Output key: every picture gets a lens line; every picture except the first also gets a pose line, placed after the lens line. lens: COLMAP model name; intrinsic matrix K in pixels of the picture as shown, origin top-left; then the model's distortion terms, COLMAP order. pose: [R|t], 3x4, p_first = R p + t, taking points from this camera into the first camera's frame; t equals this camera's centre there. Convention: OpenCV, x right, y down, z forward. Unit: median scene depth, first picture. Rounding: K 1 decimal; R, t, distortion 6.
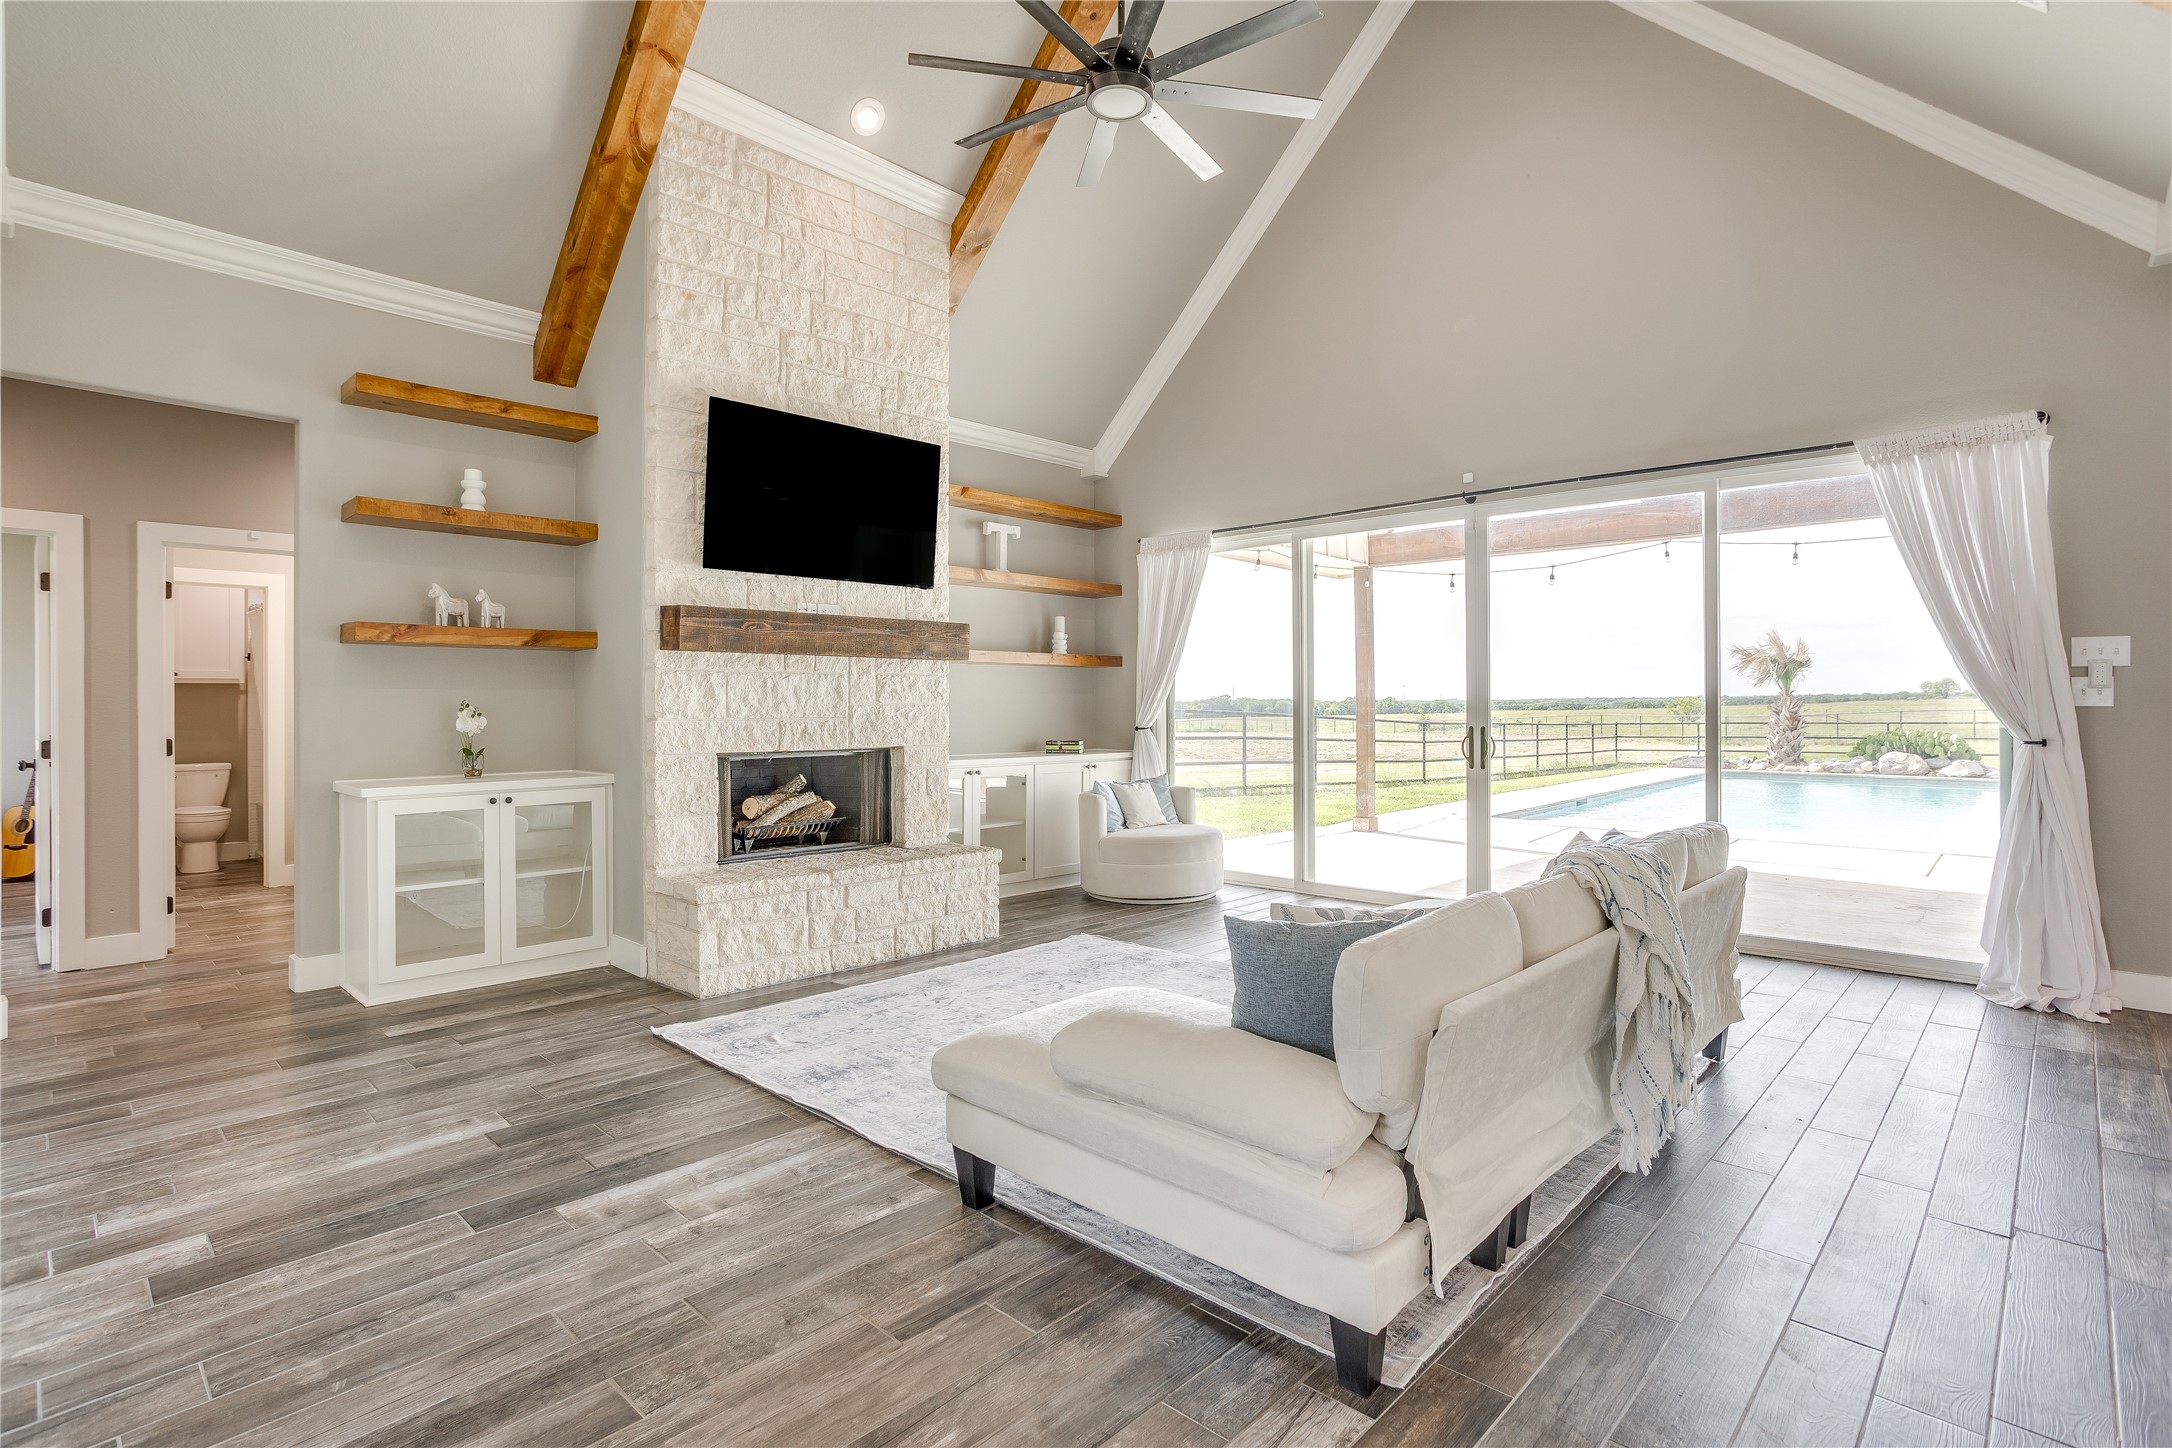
lens RADIAL K [[1058.4, 0, 1073.1], [0, 1058.4, 698.7], [0, 0, 1]] dist [-0.049155, 0.025608]
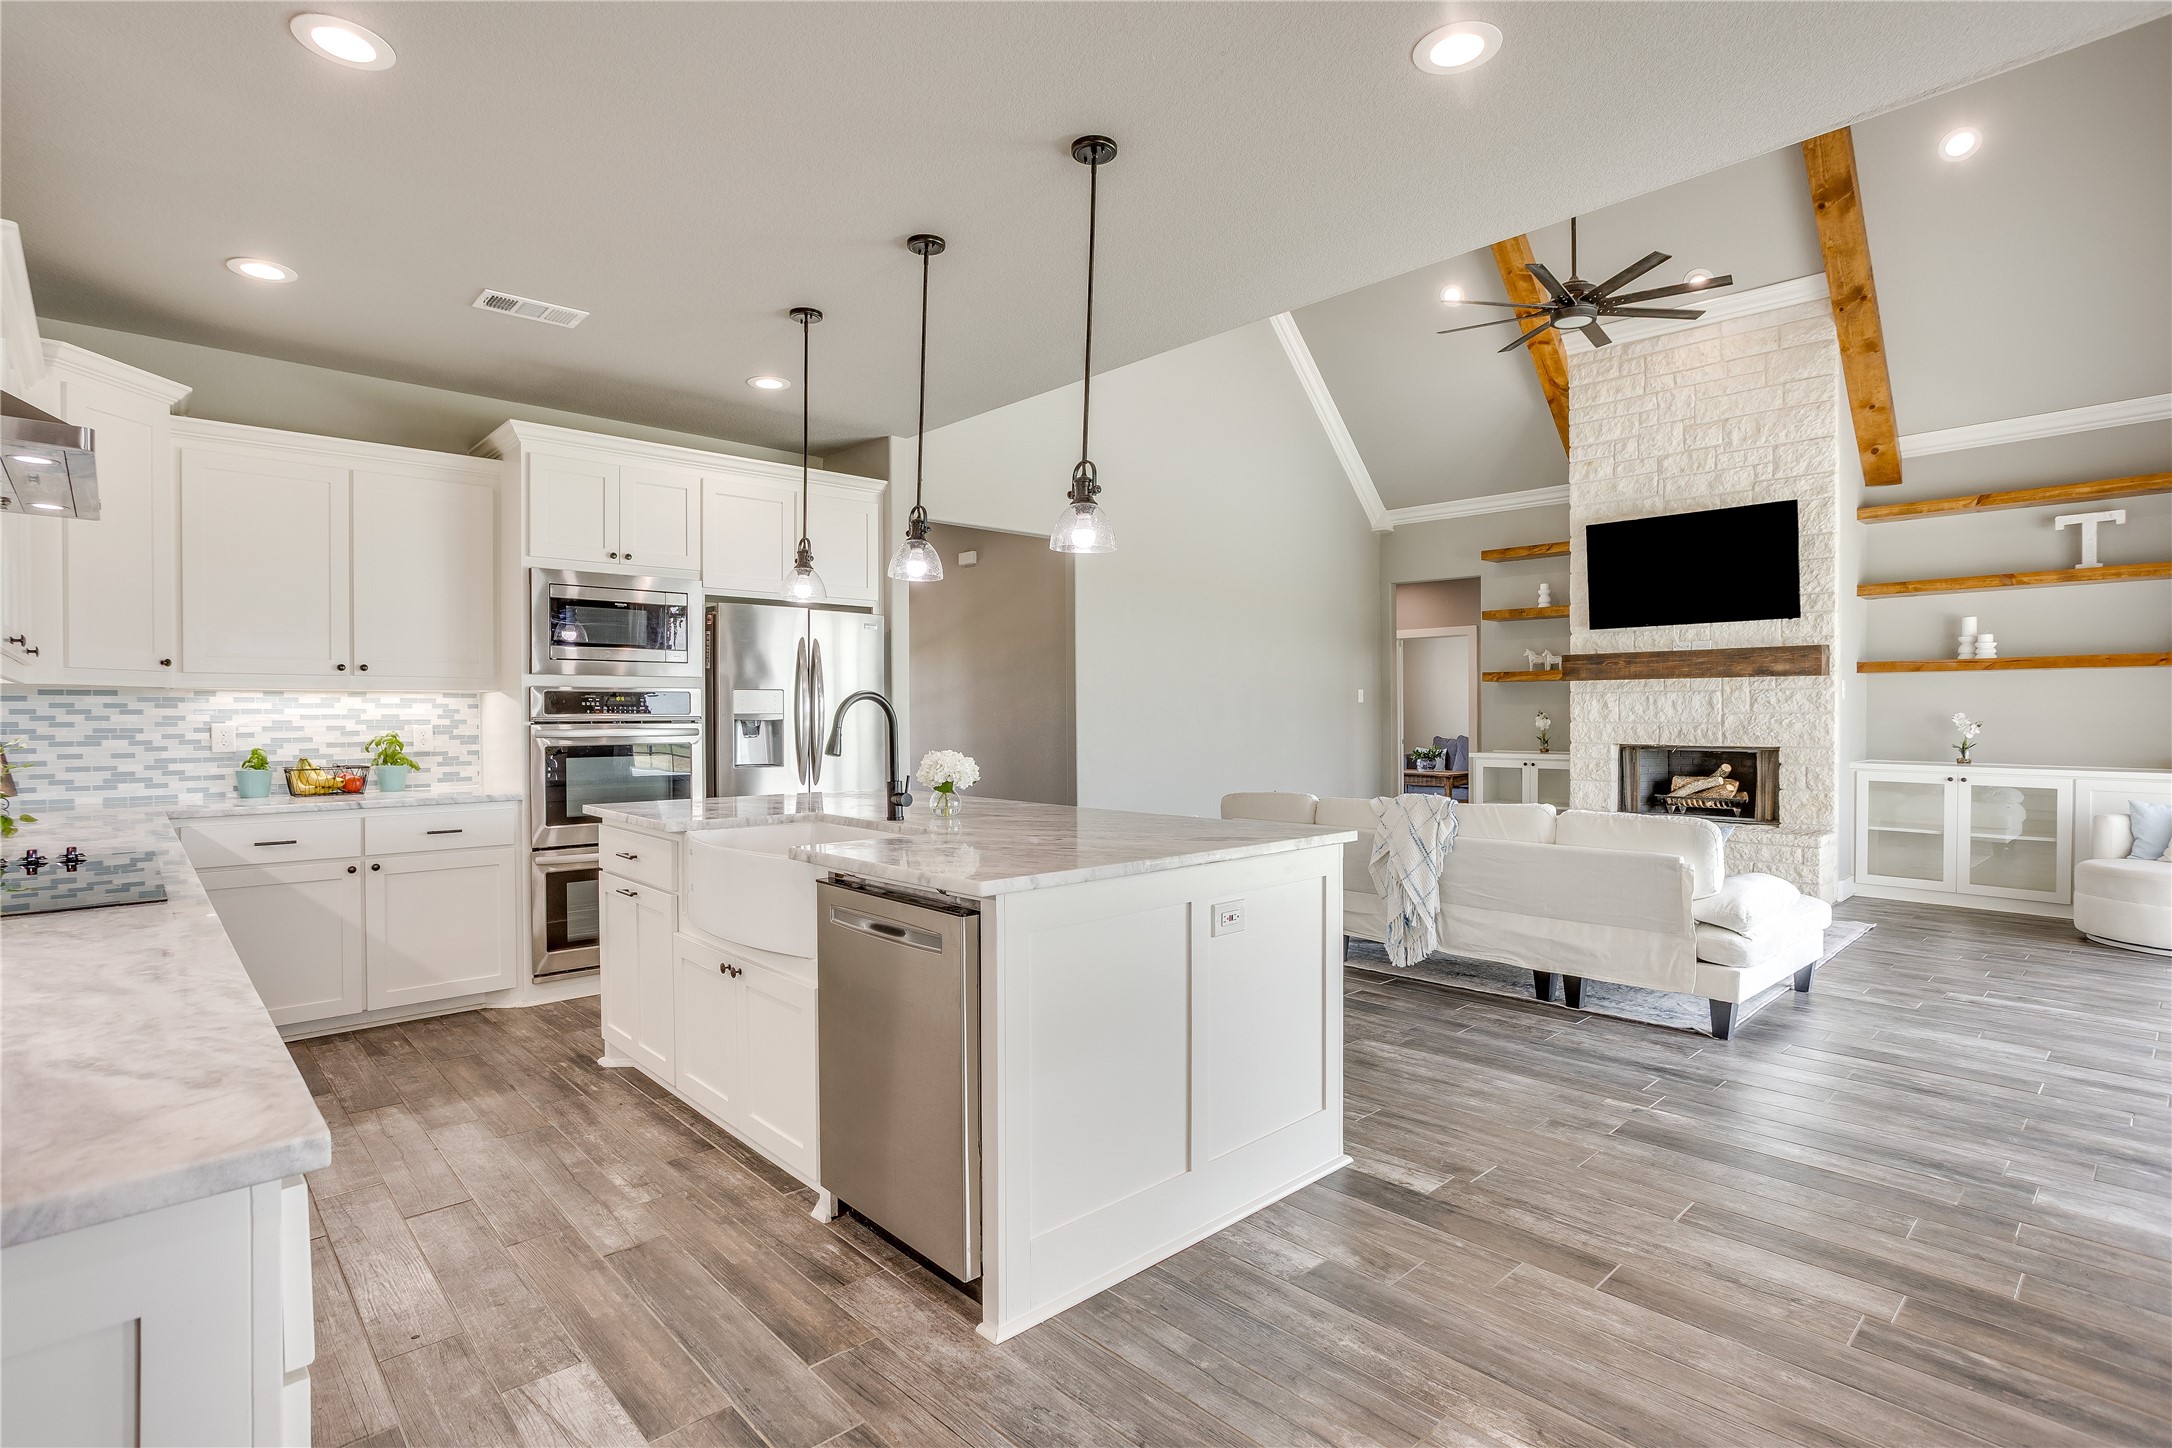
lens RADIAL K [[1058.4, 0, 1077.2], [0, 1058.4, 719.9], [0, 0, 1]] dist [-0.049155, 0.025608]
pose [[-0.051979, 0.007688, -0.998619, 1.229771], [0.006643, 0.999951, 0.007353, -0.000960], [0.998626, -0.006251, -0.052028, 0.264803]]
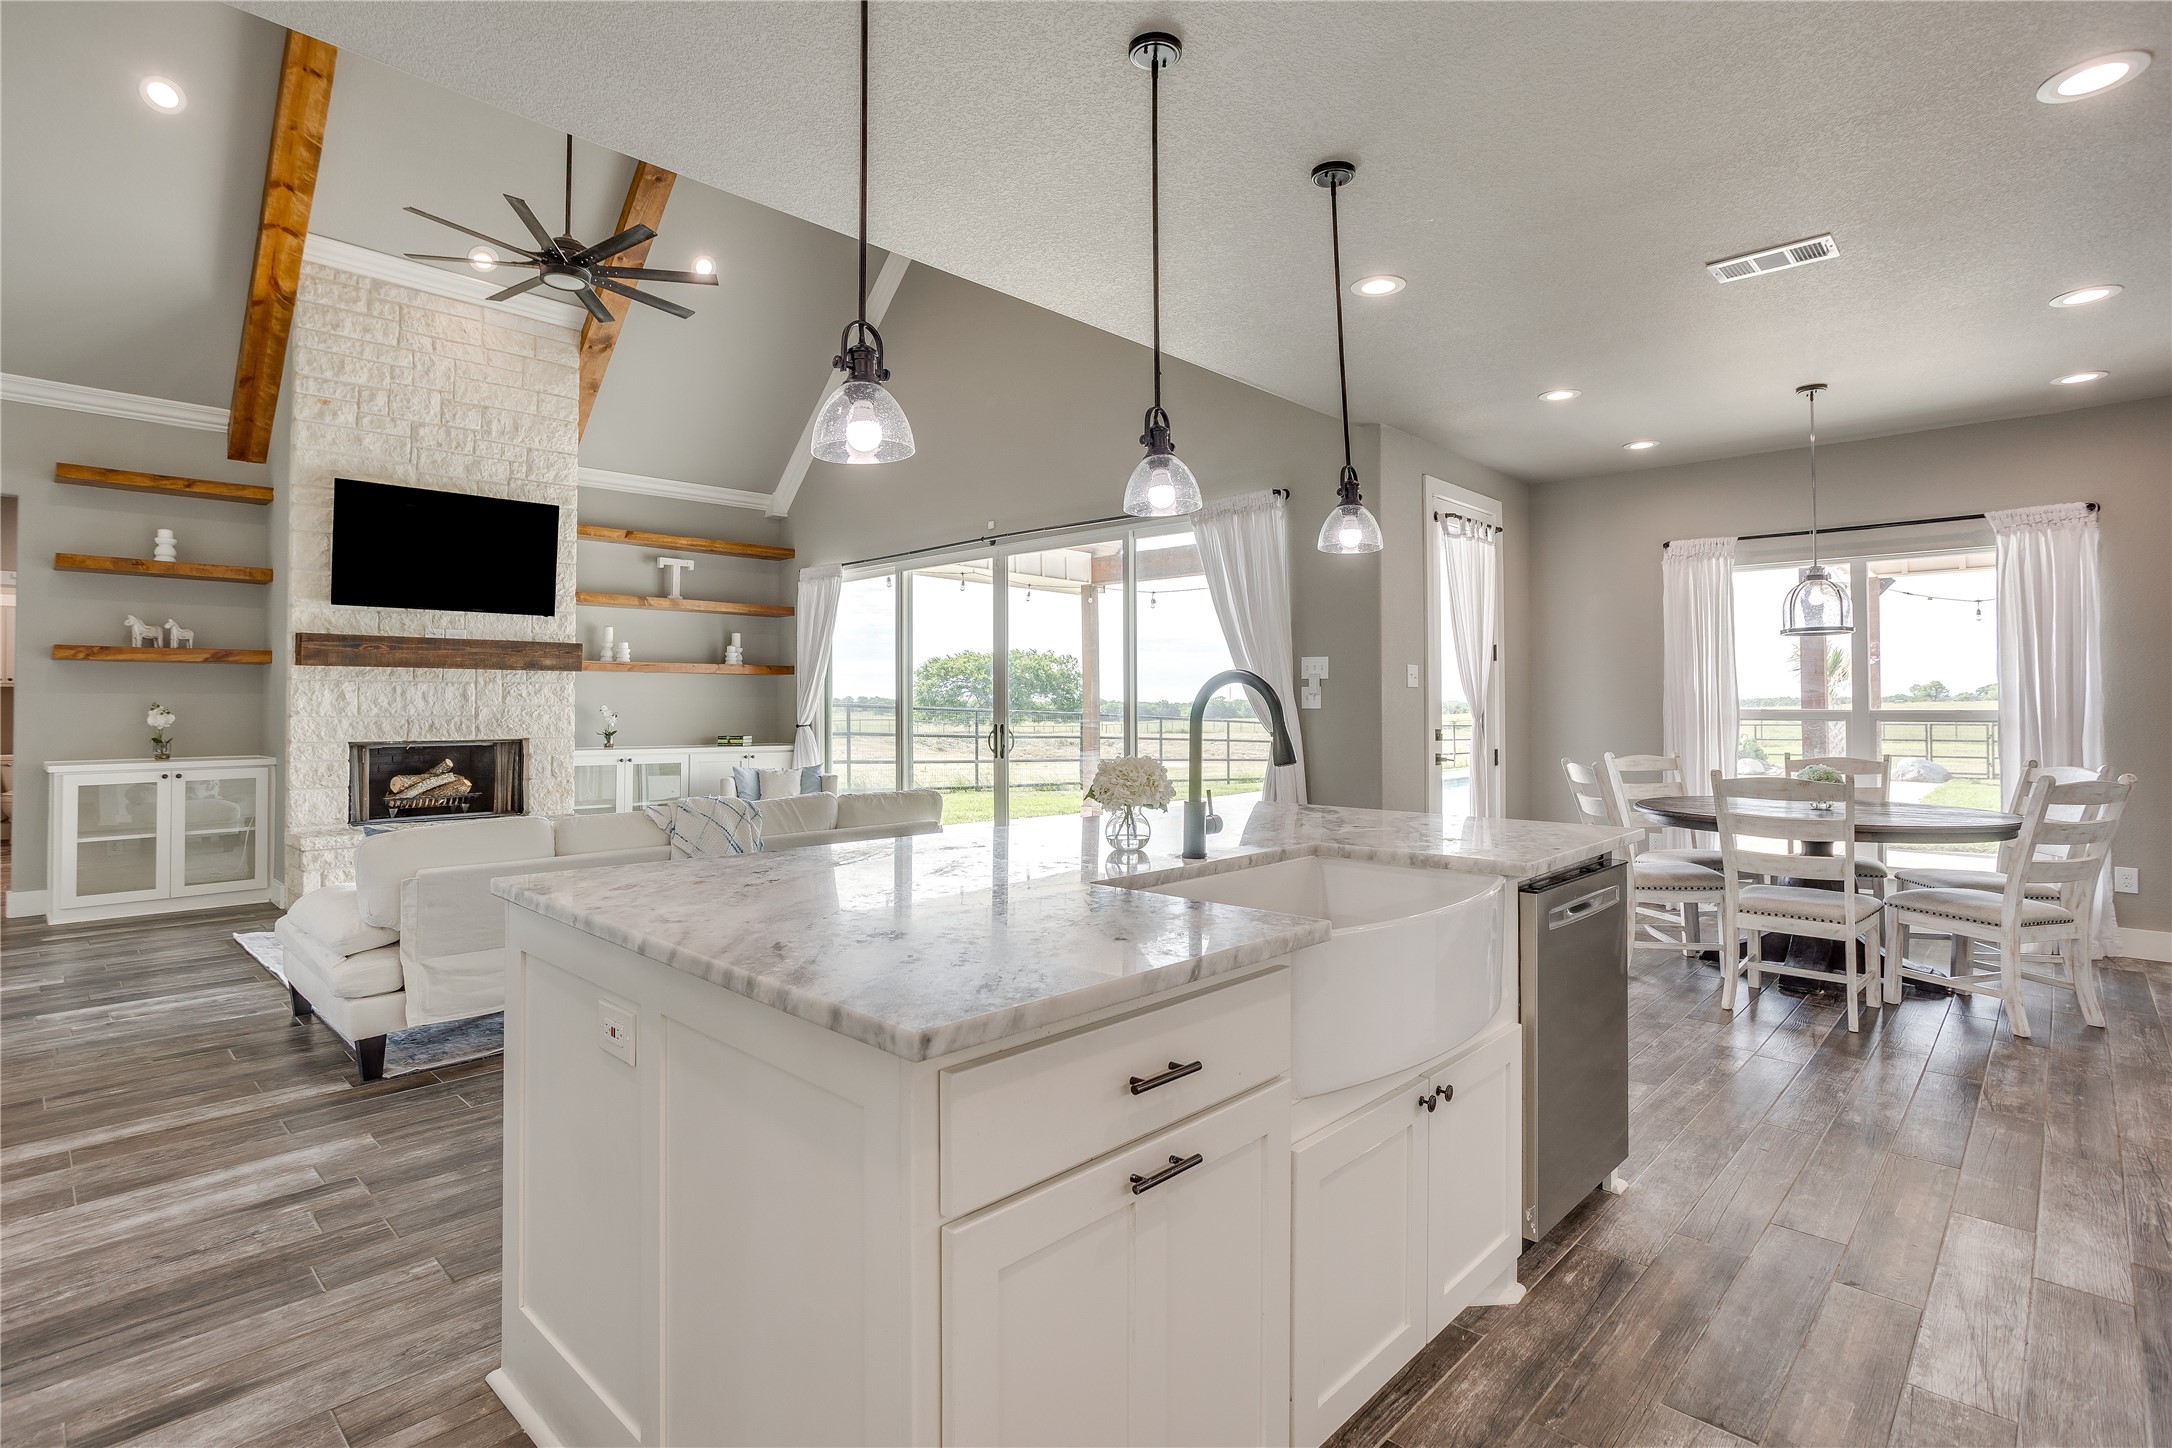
lens RADIAL K [[1058.4, 0, 1070.3], [0, 1058.4, 687.2], [0, 0, 1]] dist [-0.049155, 0.025608]
pose [[0.999999, 0.001344, 0.000726, 0.555827], [-0.001335, 0.999920, -0.012539, -0.002151], [-0.000743, 0.012538, 0.999921, -0.310976]]
